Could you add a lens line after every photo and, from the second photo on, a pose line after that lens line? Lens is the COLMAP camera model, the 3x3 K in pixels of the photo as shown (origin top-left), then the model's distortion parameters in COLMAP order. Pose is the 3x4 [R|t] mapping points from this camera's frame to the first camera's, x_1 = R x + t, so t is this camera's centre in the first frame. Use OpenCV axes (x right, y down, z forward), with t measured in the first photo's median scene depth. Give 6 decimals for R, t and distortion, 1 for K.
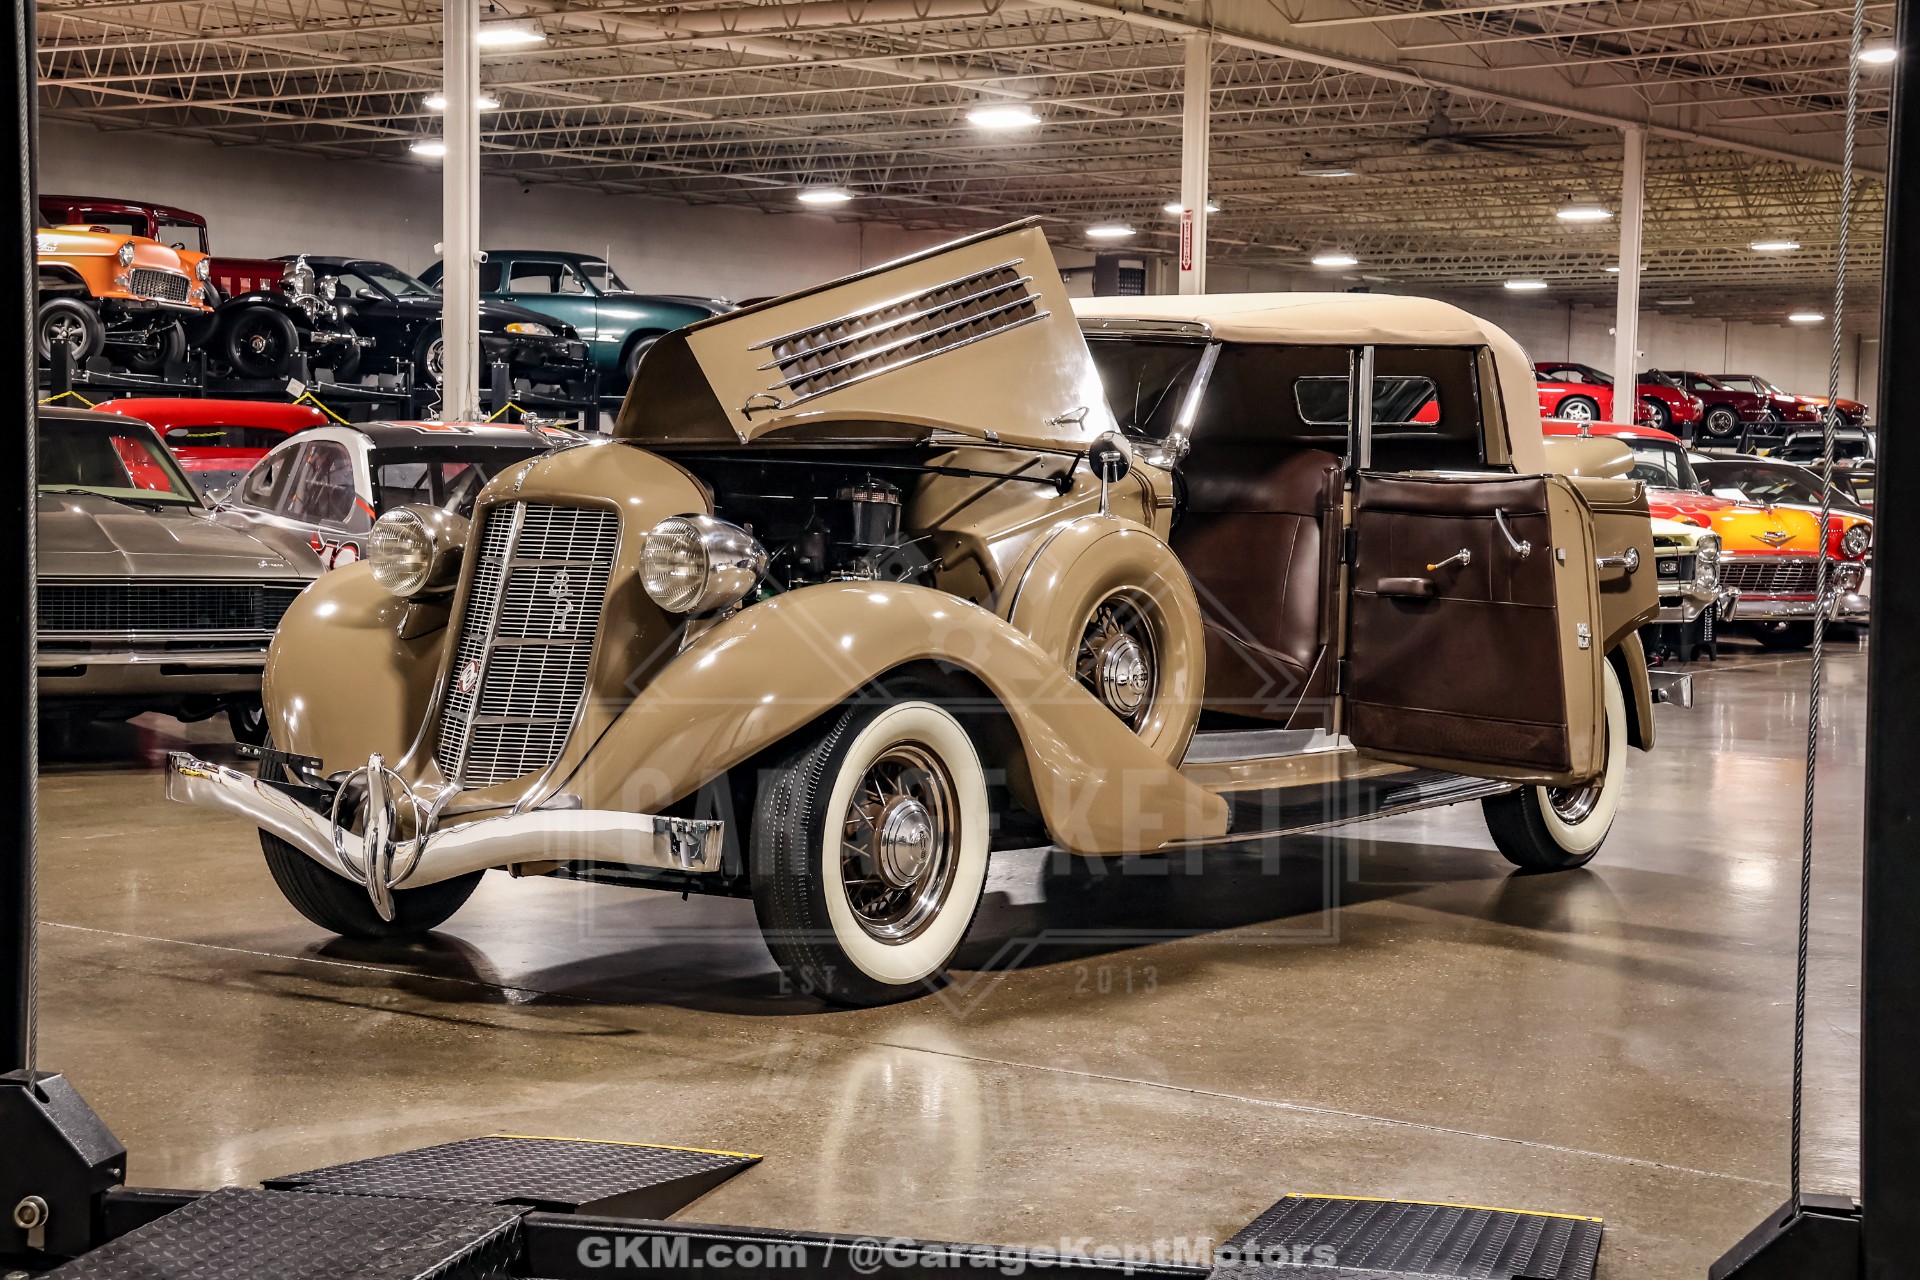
lens RADIAL K [[3445.8, 0, 960.0], [0, 3445.8, 640.0], [0, 0, 1]] dist [0.164830, 0.753227]
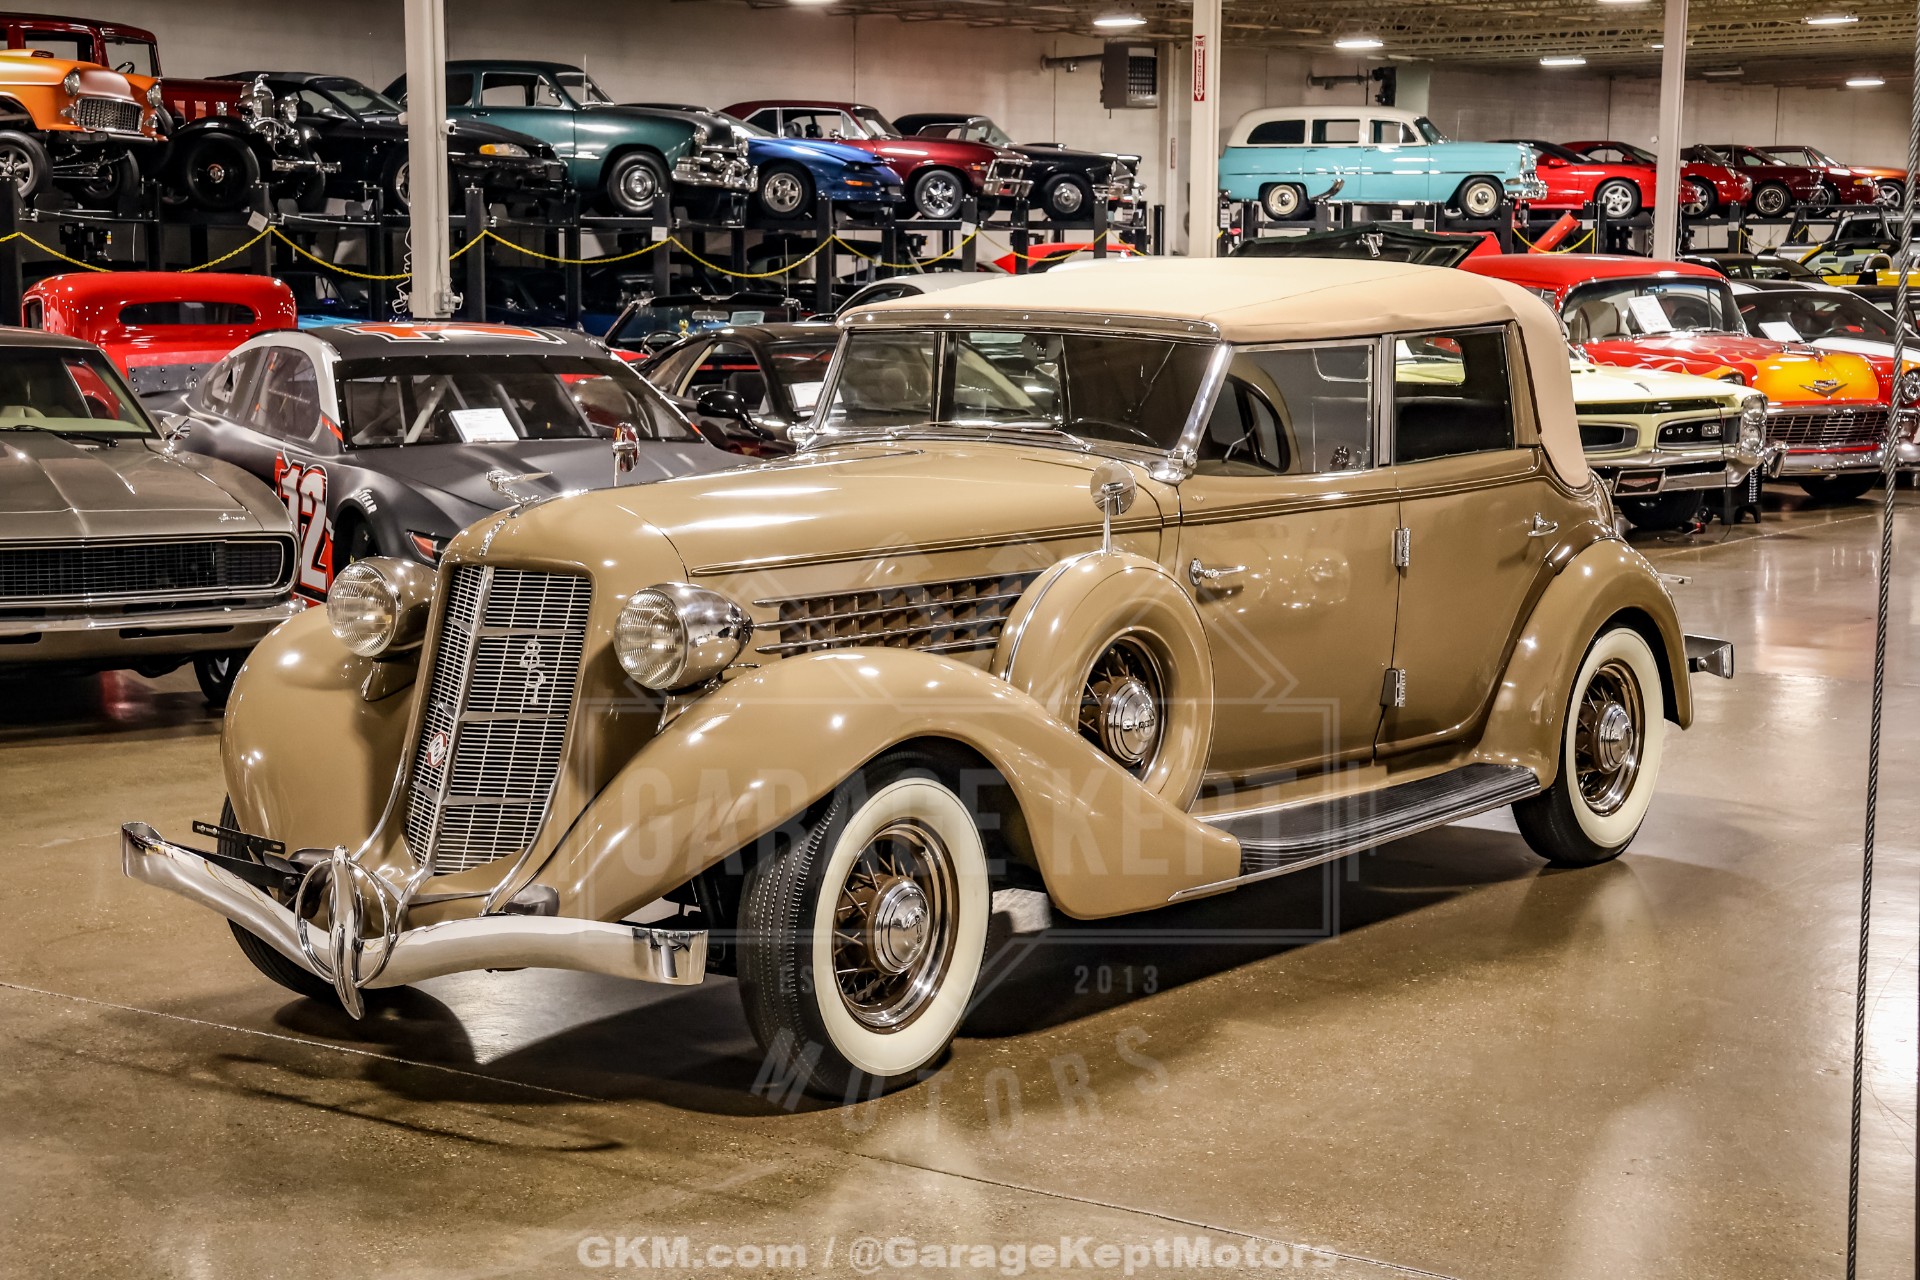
lens RADIAL K [[3607.2, 0, 948.4], [0, 3607.2, 639.5], [0, 0, 1]] dist [0.157164, 1.091335]
pose [[0.999899, -0.012665, -0.006446, 0.001765], [0.013107, 0.997175, 0.073965, -0.034547], [0.005491, -0.074042, 0.997240, 0.004905]]
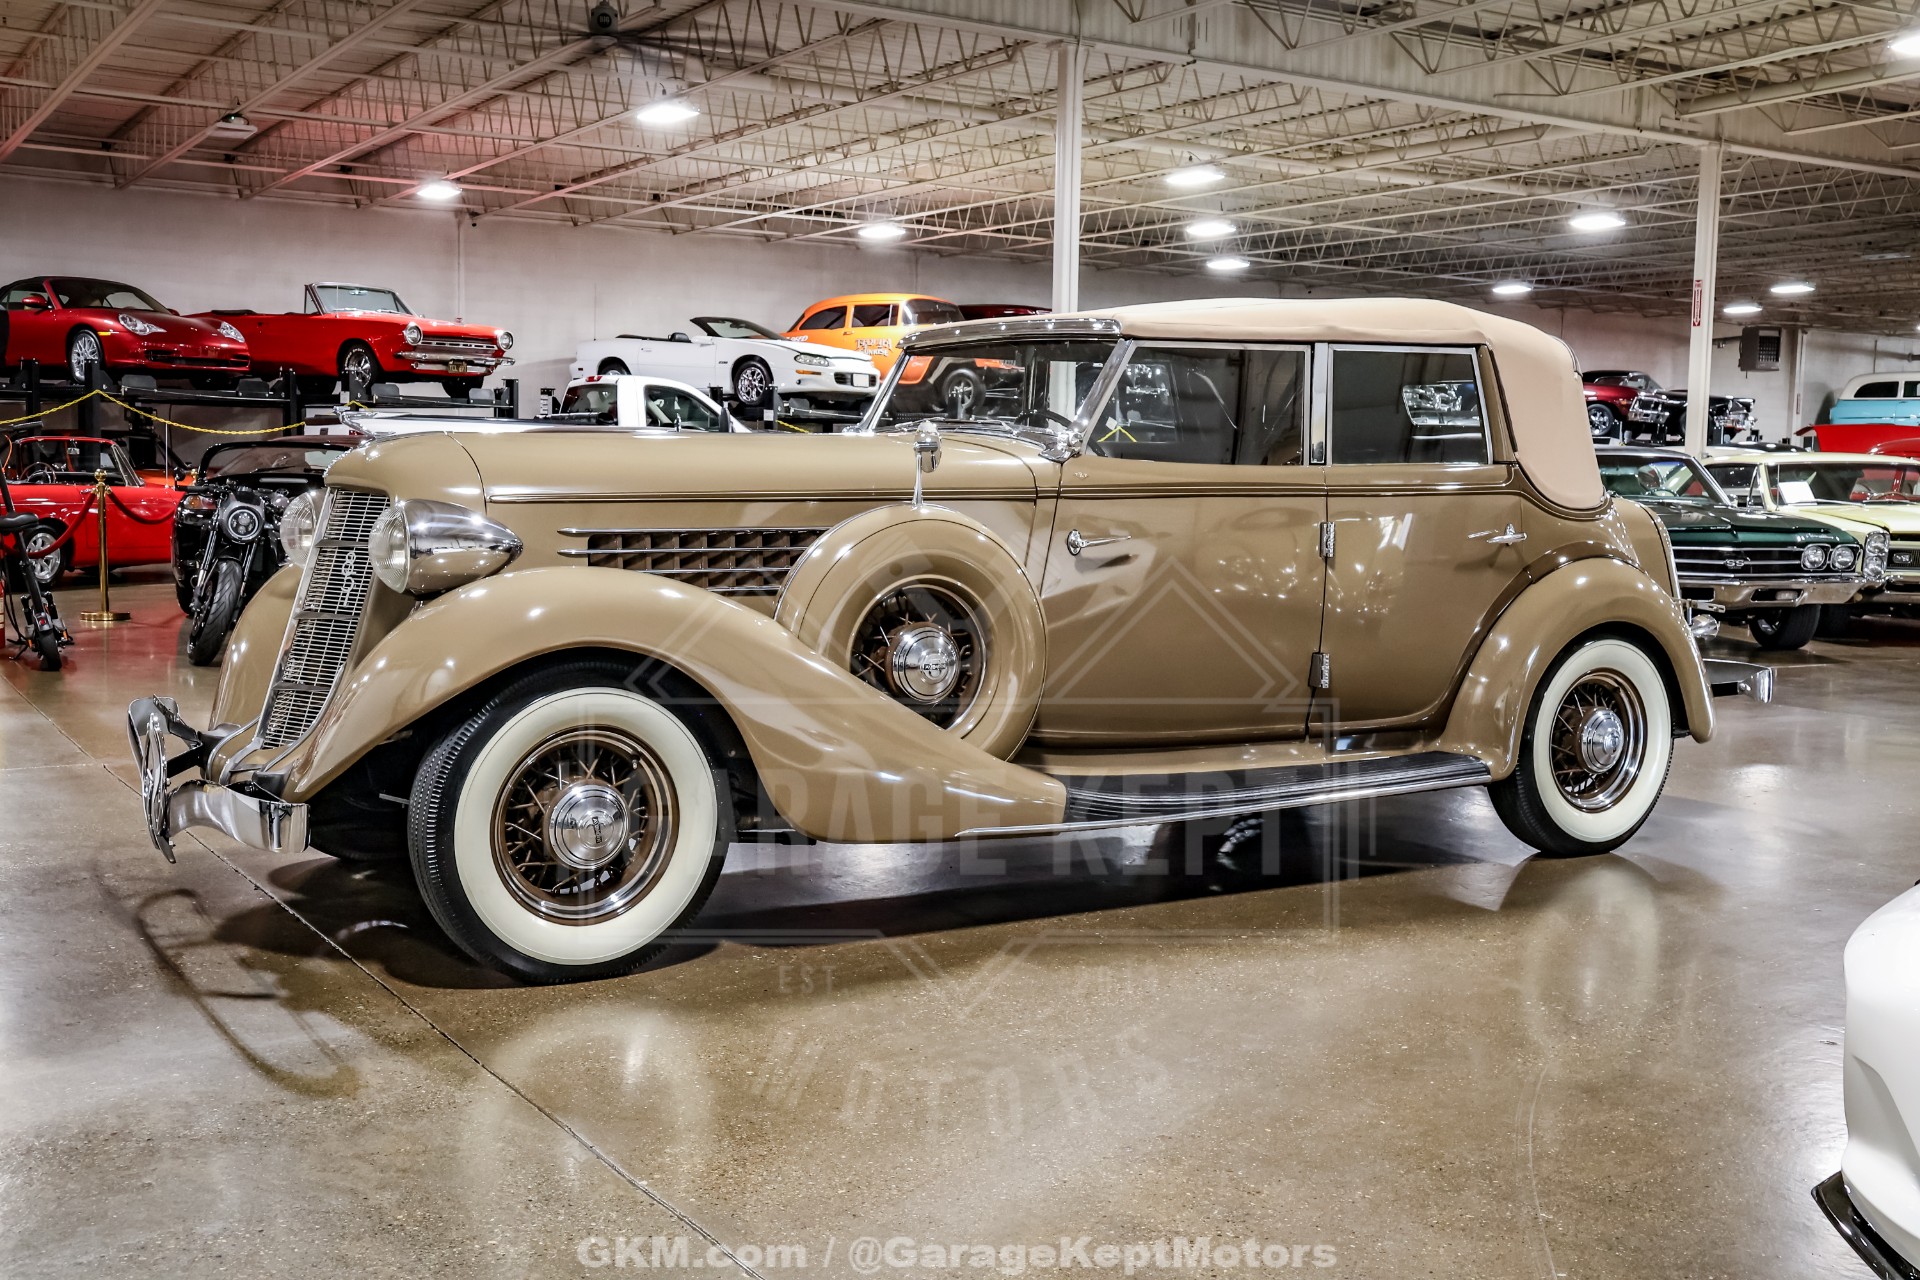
lens RADIAL K [[2051.9, 0, 960.0], [0, 2051.9, 640.0], [0, 0, 1]] dist [-0.132967, 0.362603]
pose [[0.916850, 0.032178, -0.397932, 0.118502], [-0.021487, 0.999279, 0.031298, -0.006275], [0.398653, -0.020146, 0.916881, 0.181801]]
